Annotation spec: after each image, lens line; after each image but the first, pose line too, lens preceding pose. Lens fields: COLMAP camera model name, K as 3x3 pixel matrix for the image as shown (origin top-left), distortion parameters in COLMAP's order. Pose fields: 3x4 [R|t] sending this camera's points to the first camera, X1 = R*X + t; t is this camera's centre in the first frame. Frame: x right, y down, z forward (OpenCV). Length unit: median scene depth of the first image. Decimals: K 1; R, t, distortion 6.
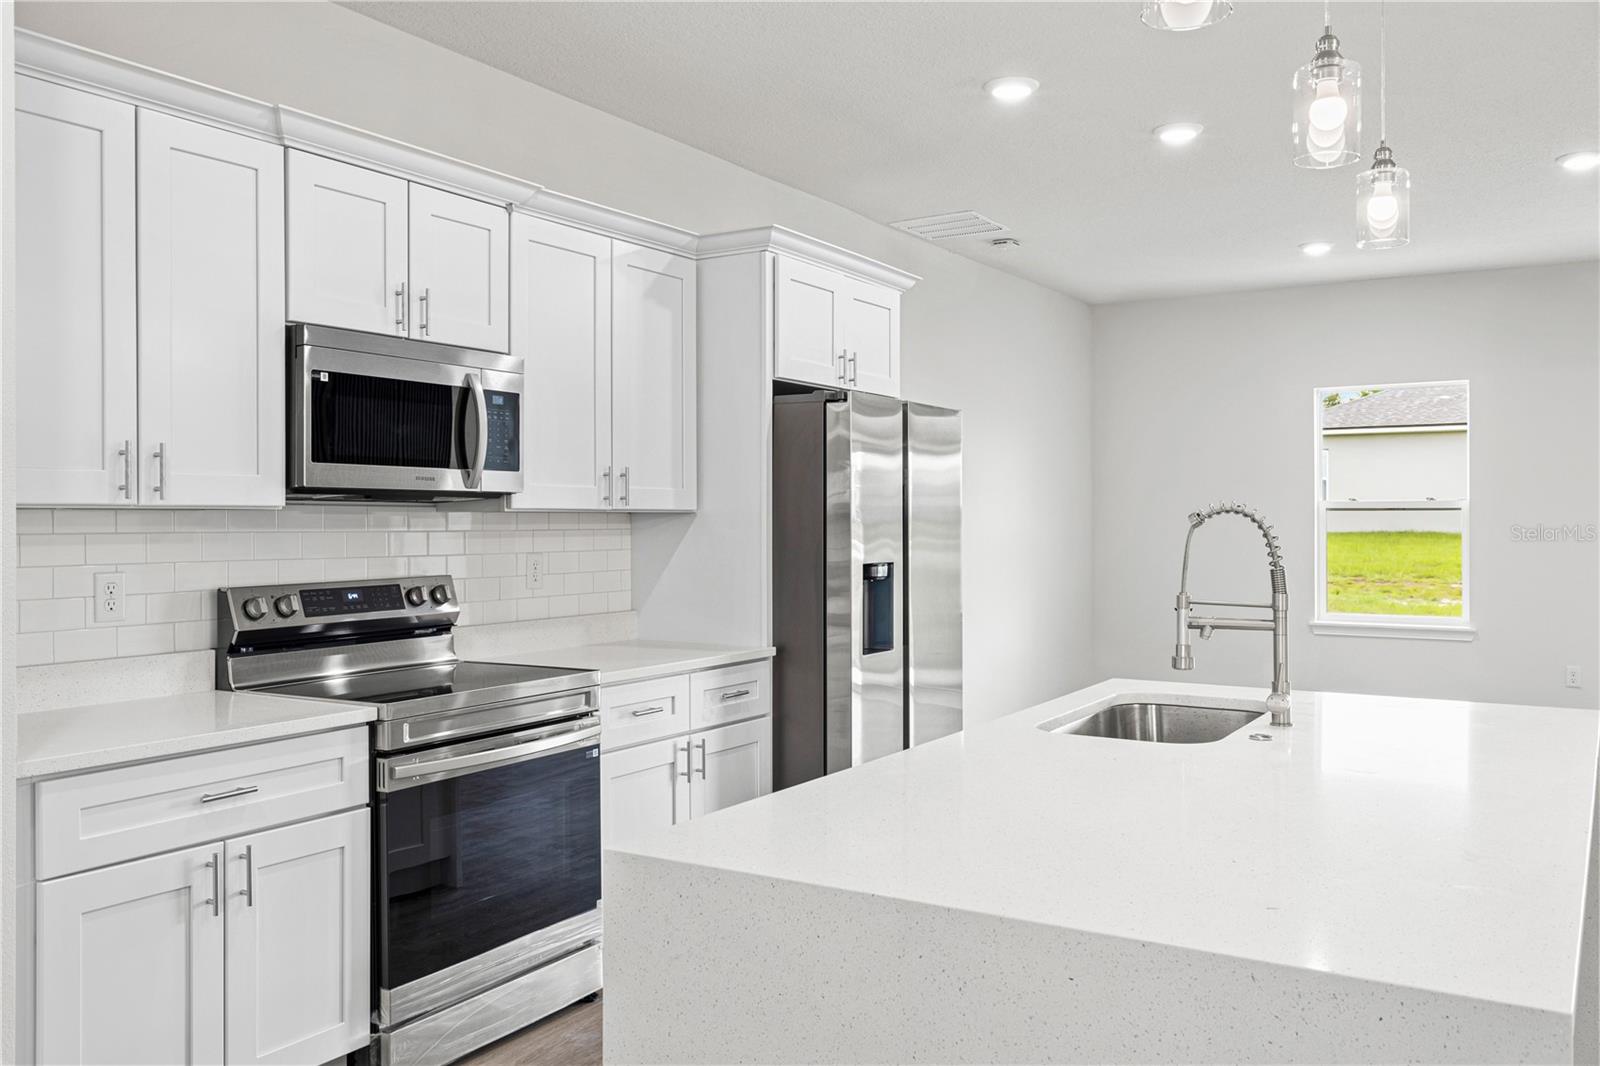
lens RADIAL K [[1314.9, 0, 787.2], [0, 1314.9, 518.9], [0, 0, 1]] dist [0.014921, -0.008614]
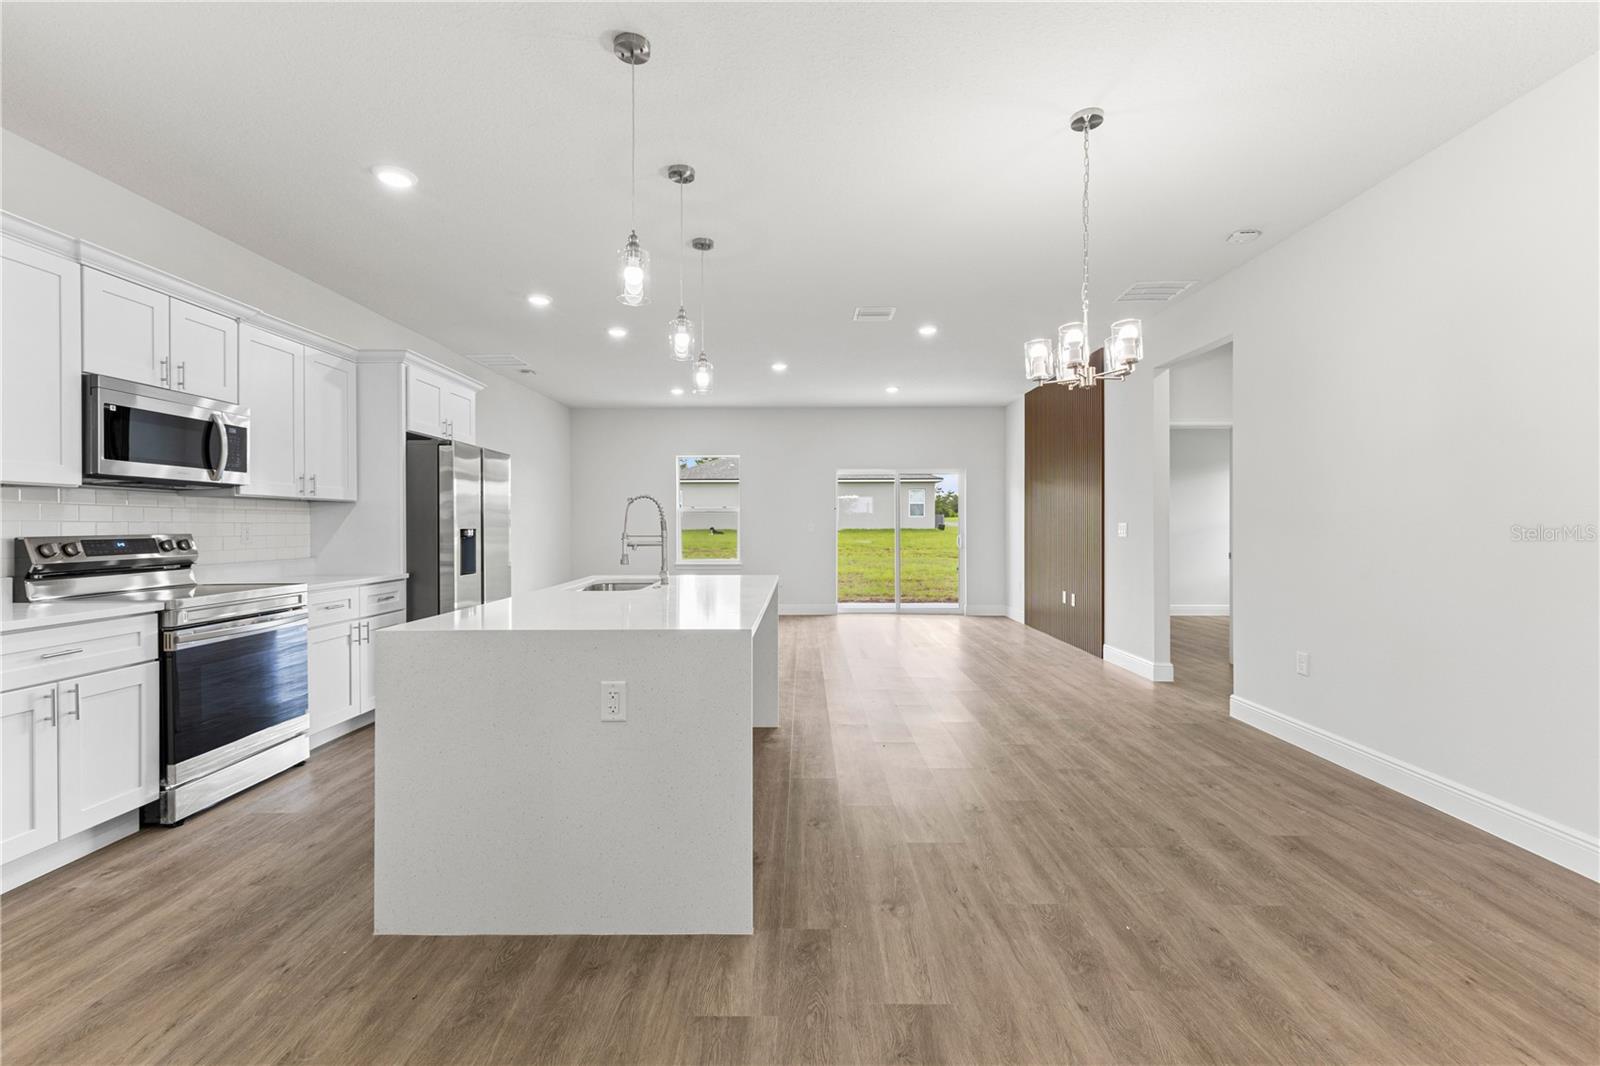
lens RADIAL K [[695.0, 0, 796.9], [0, 695.0, 528.0], [0, 0, 1]] dist [0.015759, -0.005973]
pose [[0.851007, -0.002933, 0.525147, -0.075389], [0.001294, 0.999993, 0.003488, 0.036991], [-0.525153, -0.002288, 0.851005, -0.182180]]
